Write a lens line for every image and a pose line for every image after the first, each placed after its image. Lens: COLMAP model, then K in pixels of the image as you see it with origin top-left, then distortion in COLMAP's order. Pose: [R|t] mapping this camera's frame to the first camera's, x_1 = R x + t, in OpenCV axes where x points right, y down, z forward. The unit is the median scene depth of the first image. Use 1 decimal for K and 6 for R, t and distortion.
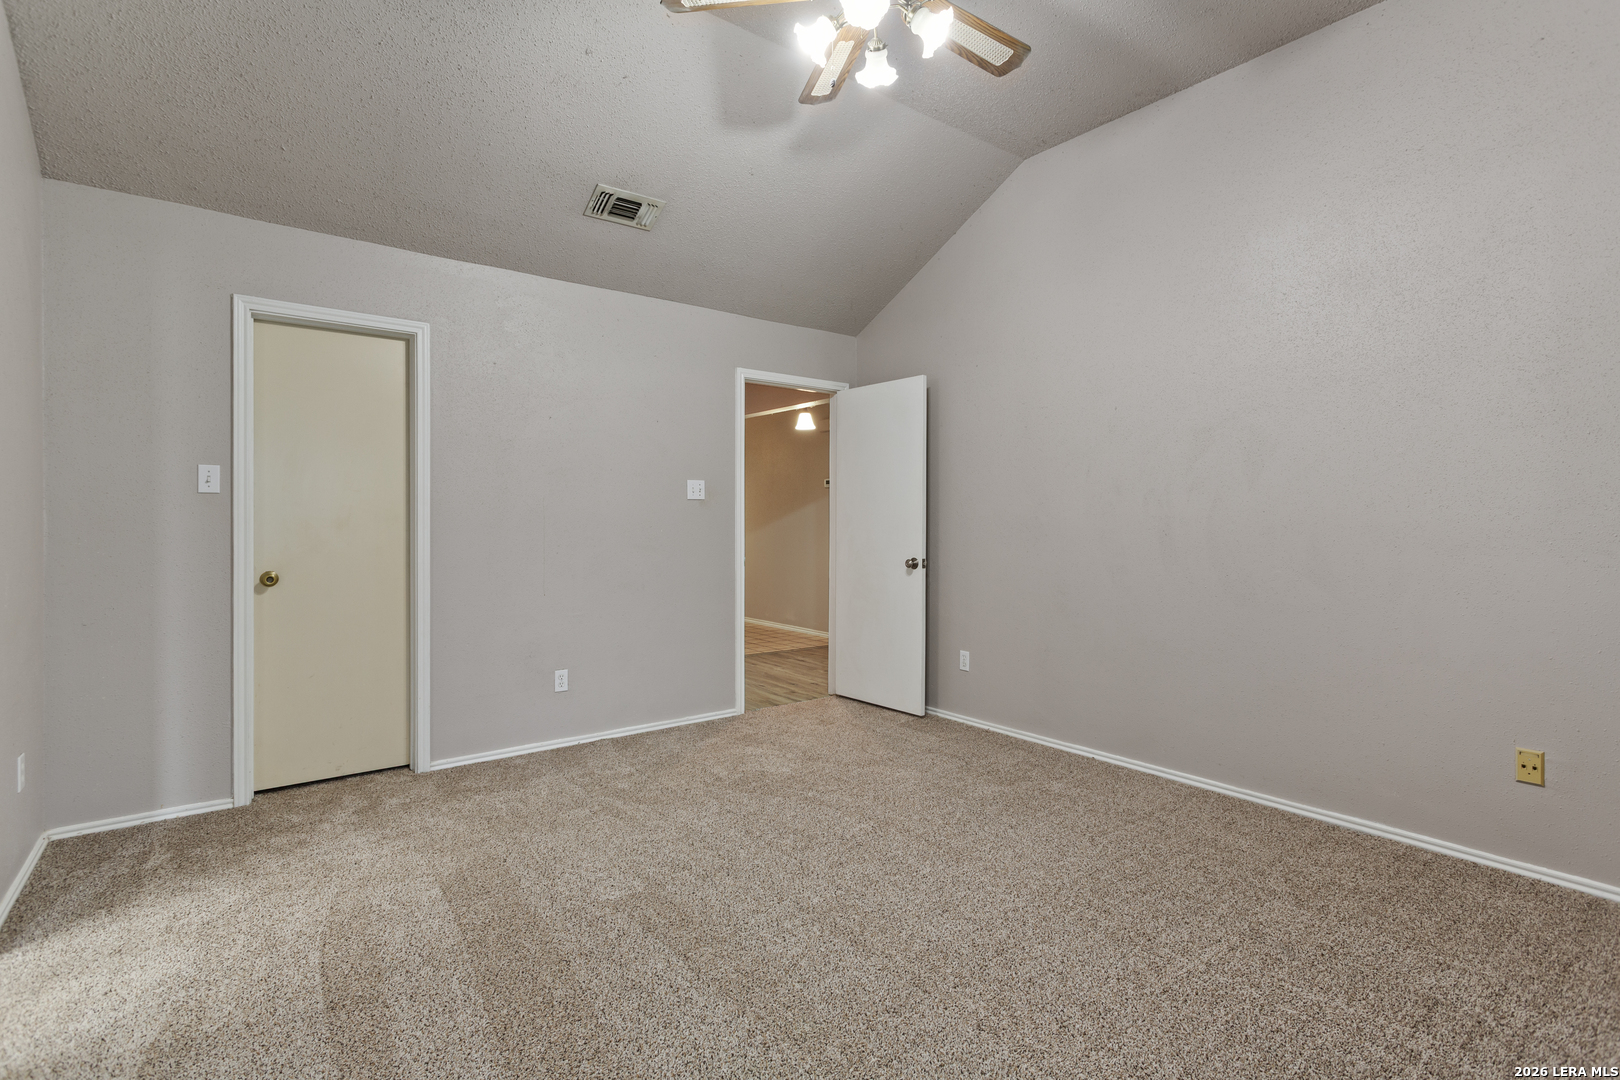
lens RADIAL K [[755.0, 0, 808.3], [0, 755.0, 530.0], [0, 0, 1]] dist [0.002095, 0.000402]
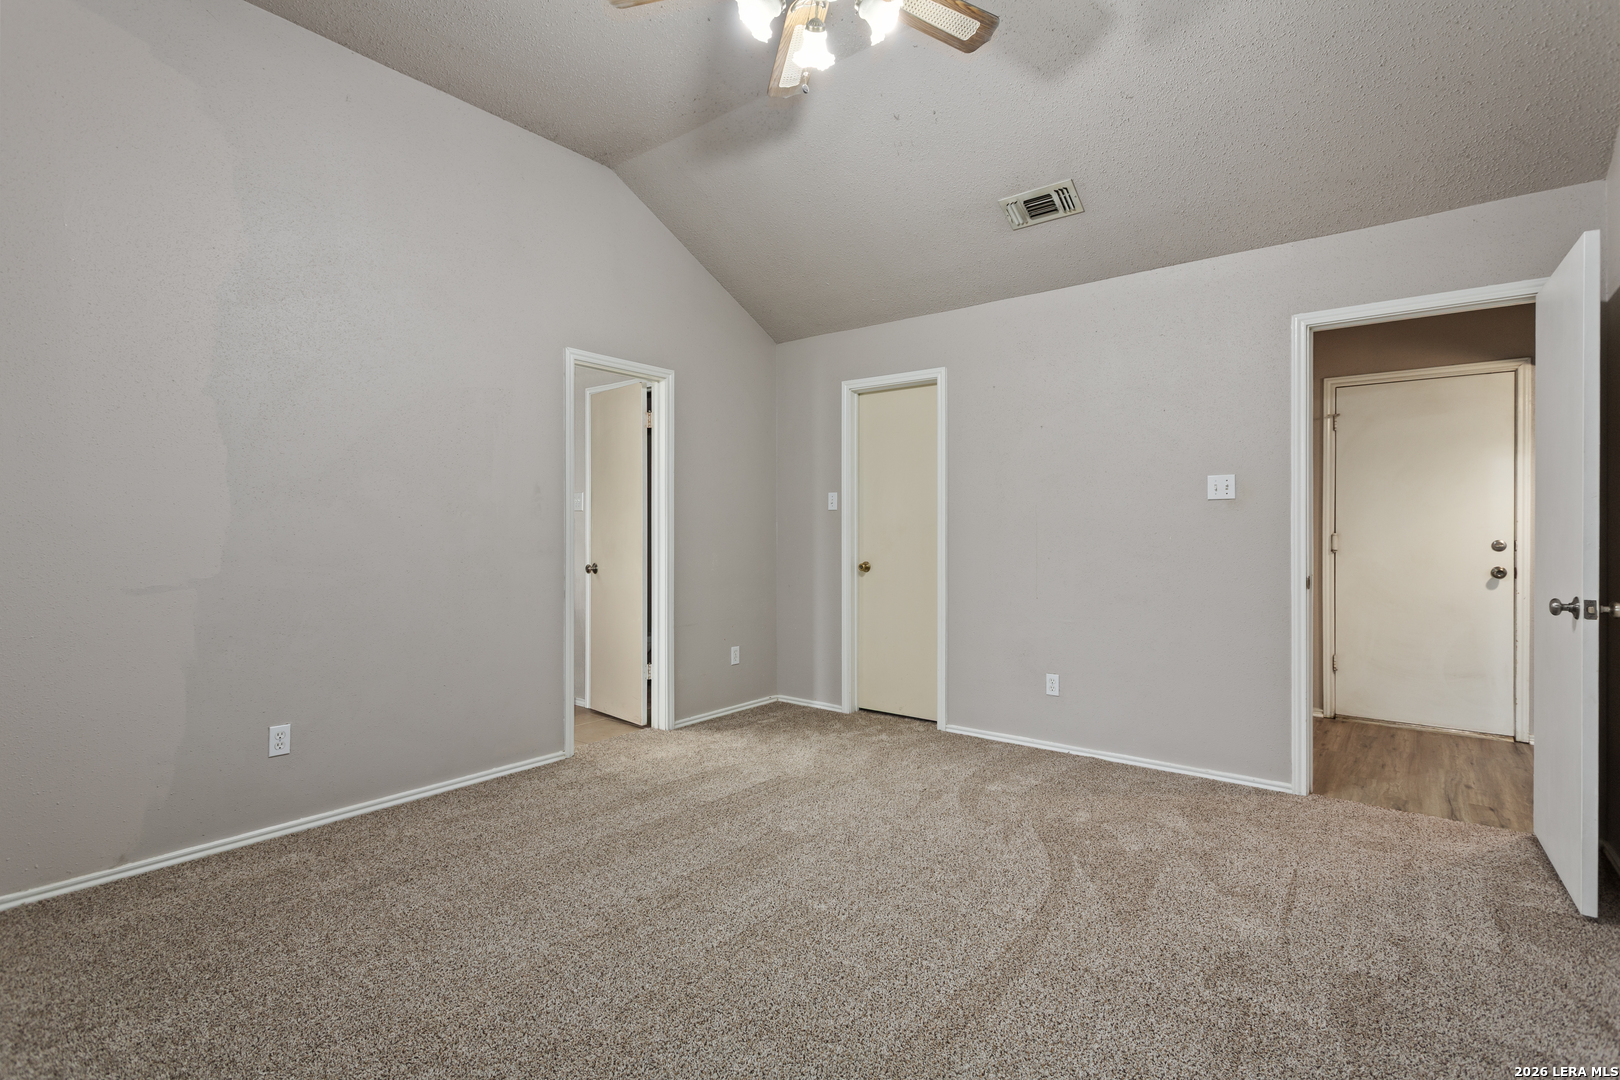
lens RADIAL K [[755.0, 0, 808.3], [0, 755.0, 530.0], [0, 0, 1]] dist [0.002095, 0.000402]
pose [[0.253696, 0.000154, -0.967284, 0.670662], [-0.008894, 0.999958, -0.002174, -0.003080], [0.967243, 0.009155, 0.253687, 0.501085]]
